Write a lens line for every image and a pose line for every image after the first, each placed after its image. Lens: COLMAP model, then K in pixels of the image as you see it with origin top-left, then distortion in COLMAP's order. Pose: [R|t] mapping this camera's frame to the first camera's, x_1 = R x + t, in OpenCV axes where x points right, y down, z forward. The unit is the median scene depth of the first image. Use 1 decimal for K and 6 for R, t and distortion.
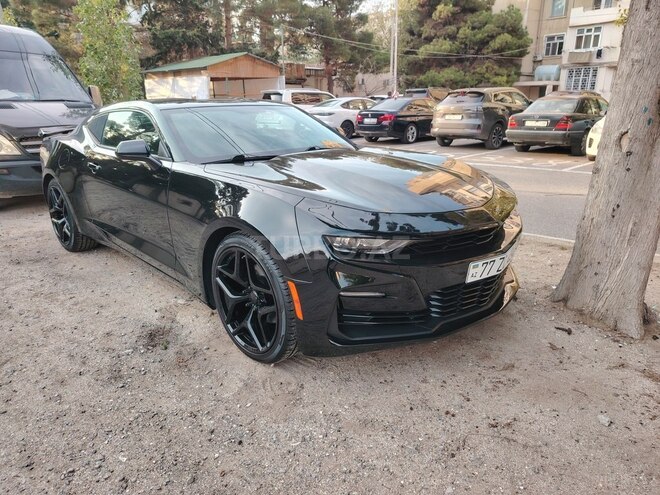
lens RADIAL K [[462.9, 0, 329.3], [0, 462.9, 246.1], [0, 0, 1]] dist [-0.003557, 0.007274]
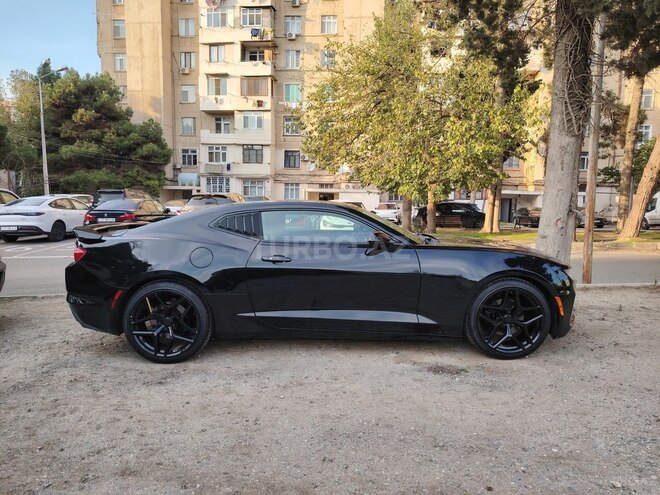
lens RADIAL K [[454.1, 0, 329.1], [0, 454.1, 256.0], [0, 0, 1]] dist [0.030814, -0.042469]
pose [[0.692304, -0.069542, 0.718247, -0.138193], [0.201658, 0.974334, -0.100037, -0.005724], [-0.692855, 0.214096, 0.688559, 0.022044]]
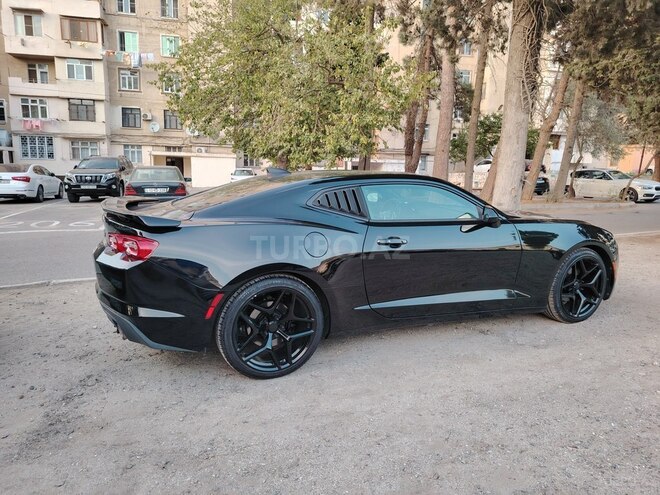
lens RADIAL K [[456.9, 0, 330.0], [0, 456.9, 247.5], [0, 0, 1]] dist [0.001068, -0.003843]
pose [[0.391464, -0.143247, 0.908975, -0.164423], [0.259769, 0.964835, 0.040176, -0.025931], [-0.882766, 0.220396, 0.414909, 0.080178]]
